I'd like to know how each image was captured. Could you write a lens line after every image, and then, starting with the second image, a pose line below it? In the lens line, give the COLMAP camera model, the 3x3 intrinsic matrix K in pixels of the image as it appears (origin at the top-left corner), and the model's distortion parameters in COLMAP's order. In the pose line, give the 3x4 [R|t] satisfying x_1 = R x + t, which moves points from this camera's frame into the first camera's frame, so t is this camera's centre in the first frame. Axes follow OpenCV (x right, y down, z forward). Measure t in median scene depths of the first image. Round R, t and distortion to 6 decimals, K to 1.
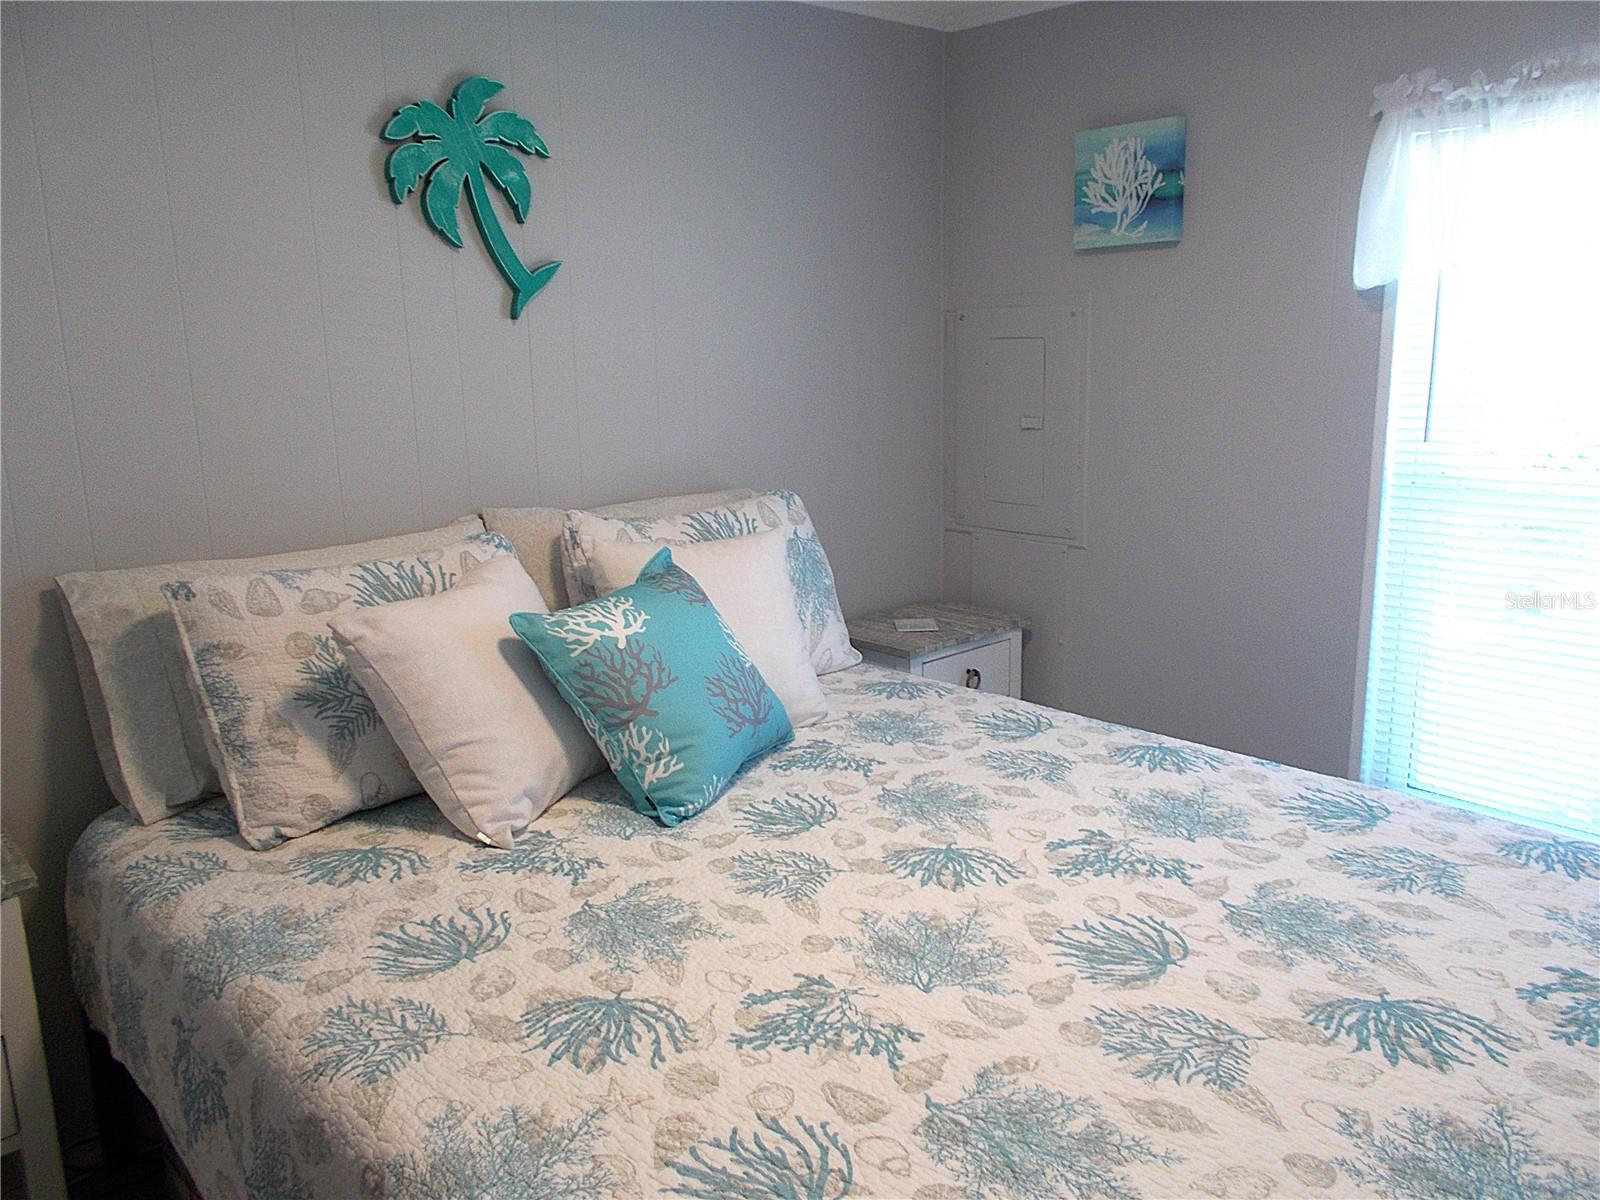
lens RADIAL K [[1219.2, 0, 792.1], [0, 1219.2, 608.1], [0, 0, 1]] dist [0.008525, -0.006577]
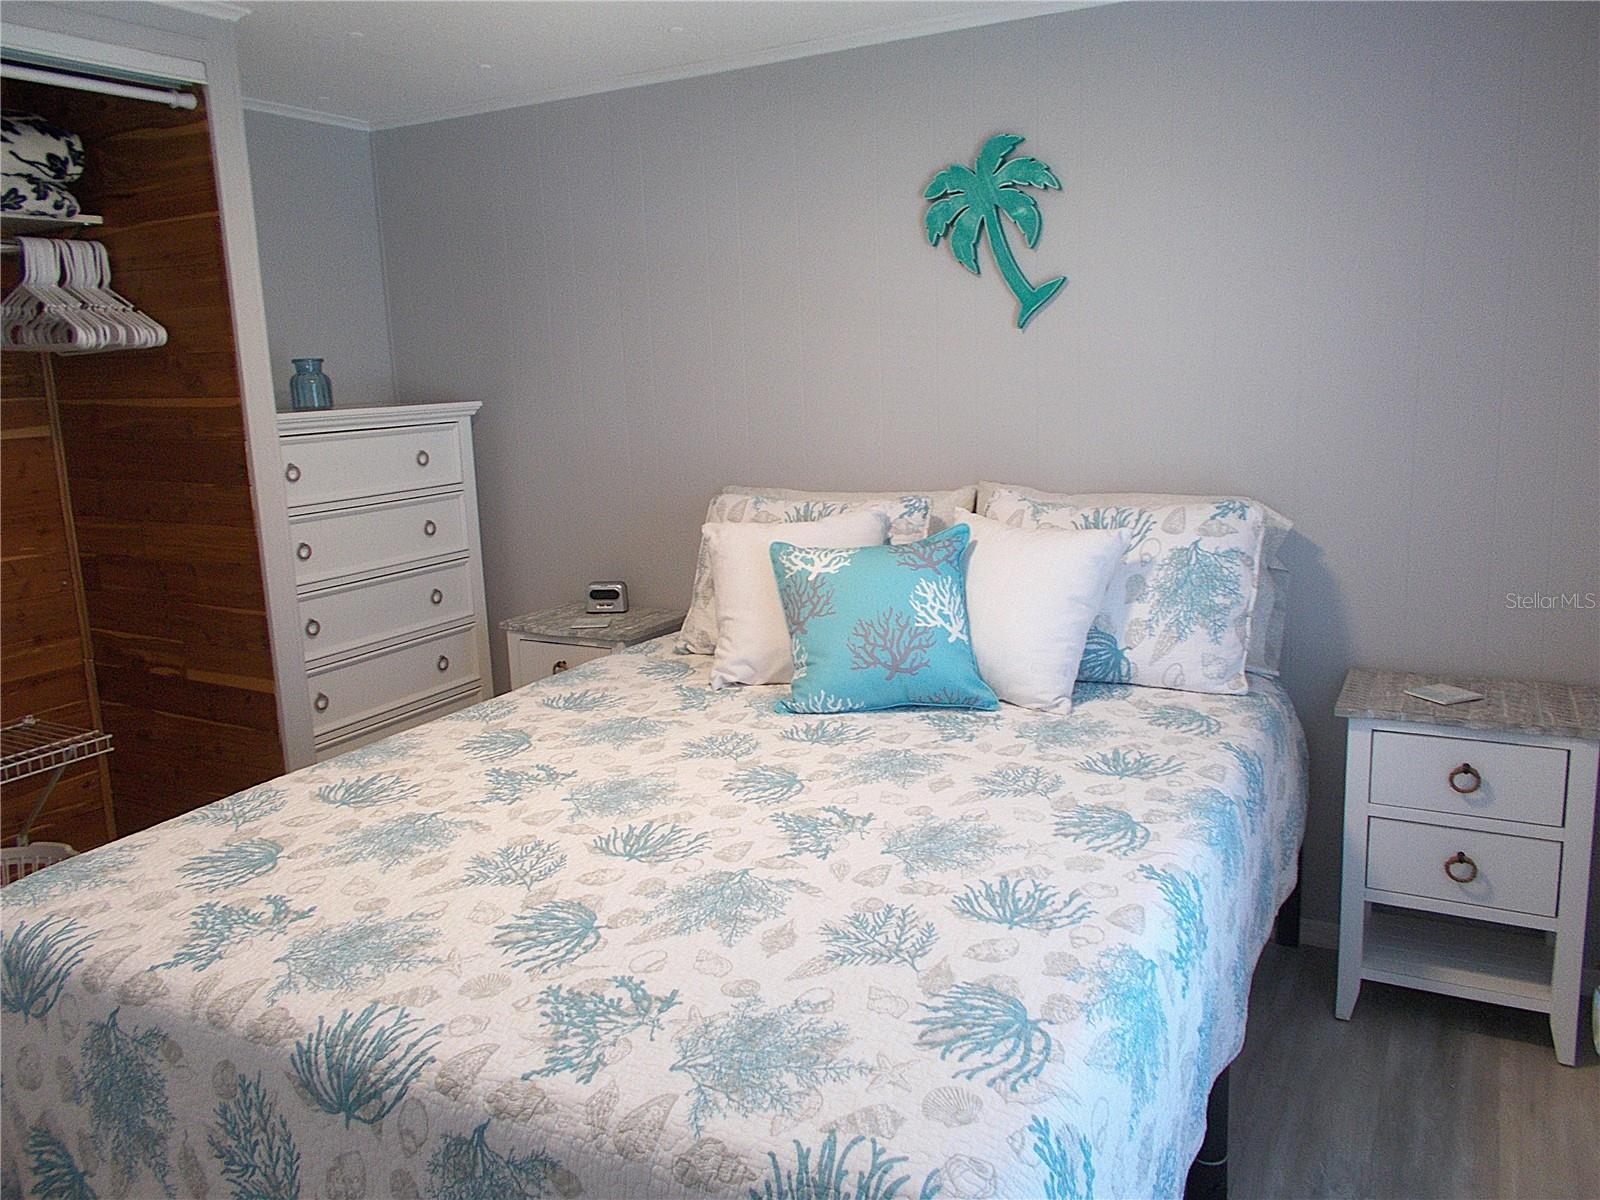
lens RADIAL K [[1219.2, 0, 788.1], [0, 1219.2, 589.9], [0, 0, 1]] dist [0.008525, -0.006577]
pose [[0.330502, 0.183500, -0.925795, 0.966943], [-0.177963, 0.975438, 0.129809, -0.111893], [0.926875, 0.121855, 0.355041, 0.437318]]
